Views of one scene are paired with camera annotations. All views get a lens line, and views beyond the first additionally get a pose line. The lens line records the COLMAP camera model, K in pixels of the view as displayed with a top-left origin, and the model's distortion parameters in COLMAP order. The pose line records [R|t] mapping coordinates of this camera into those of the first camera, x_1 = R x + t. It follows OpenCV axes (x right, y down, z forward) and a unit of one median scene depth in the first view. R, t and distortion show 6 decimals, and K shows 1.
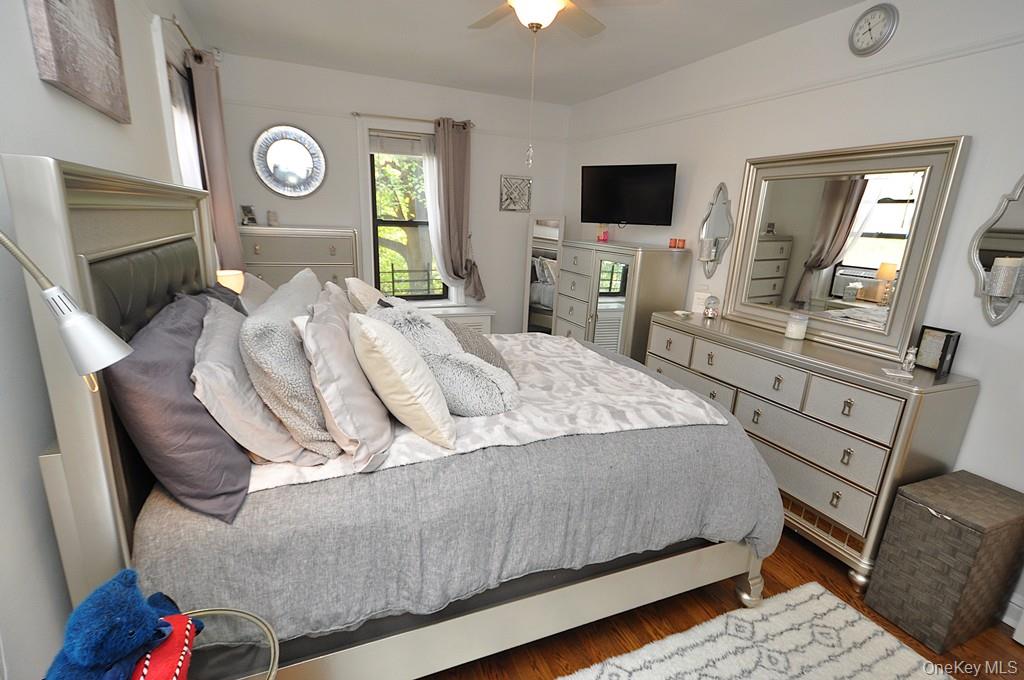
lens RADIAL K [[472.4, 0, 504.8], [0, 472.4, 345.8], [0, 0, 1]] dist [-0.000162, -0.000118]
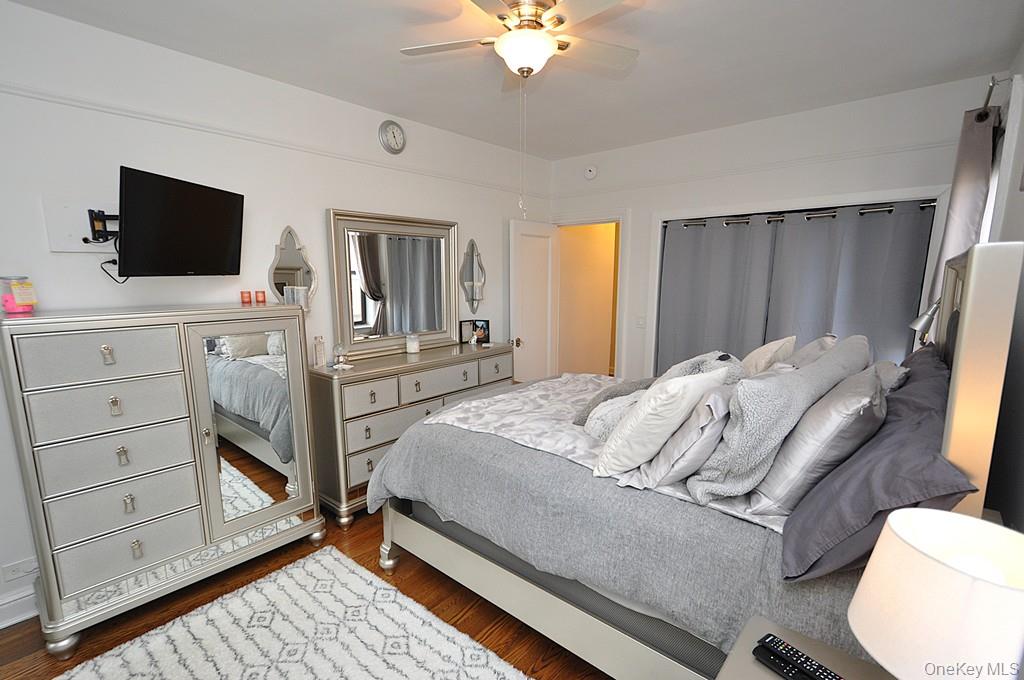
lens RADIAL K [[472.4, 0, 504.8], [0, 472.4, 345.8], [0, 0, 1]] dist [-0.000162, -0.000118]
pose [[-0.439823, -0.175973, 0.880675, -0.697581], [0.213544, 0.932000, 0.292875, -0.380792], [-0.872327, 0.316876, -0.372337, 1.292011]]
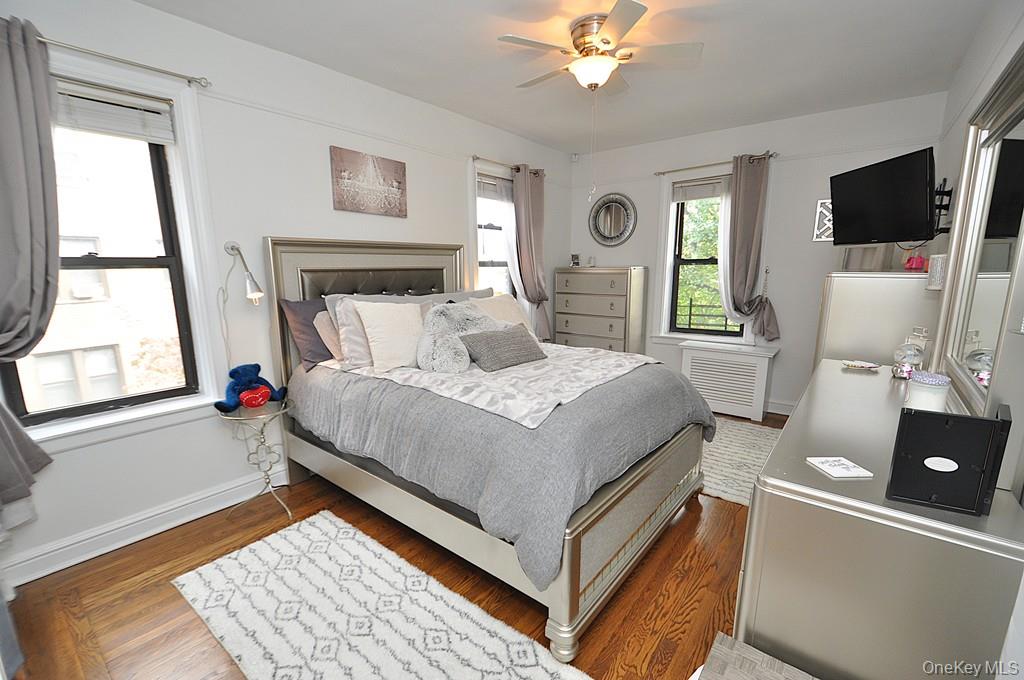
lens RADIAL K [[441.2, 0, 512.0], [0, 441.2, 340.0], [0, 0, 1]] dist [0.000172, 0.000028]
pose [[0.482819, 0.102065, -0.869752, 0.841494], [-0.197514, 0.980285, 0.005392, -0.010642], [0.853155, 0.169185, 0.493460, 0.314942]]
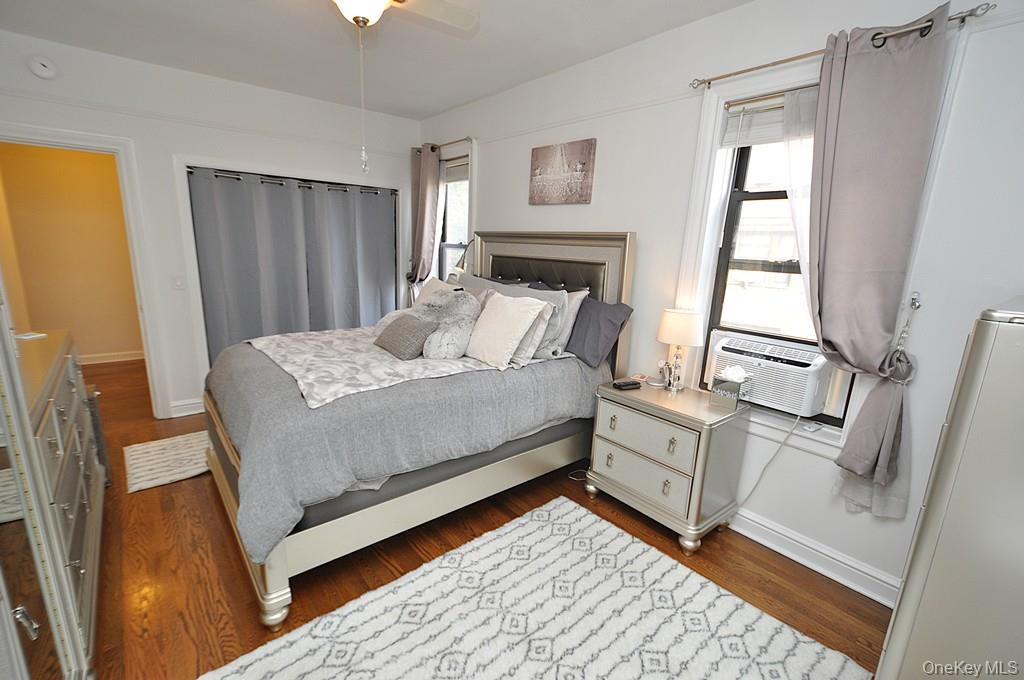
lens RADIAL K [[459.5, 0, 512.0], [0, 459.5, 340.0], [0, 0, 1]] dist [0.009125, -0.000242]
pose [[-0.951150, -0.017293, -0.308243, 0.046925], [-0.153298, 0.893101, 0.422930, -0.462065], [0.267979, 0.449523, -0.852125, 1.780747]]
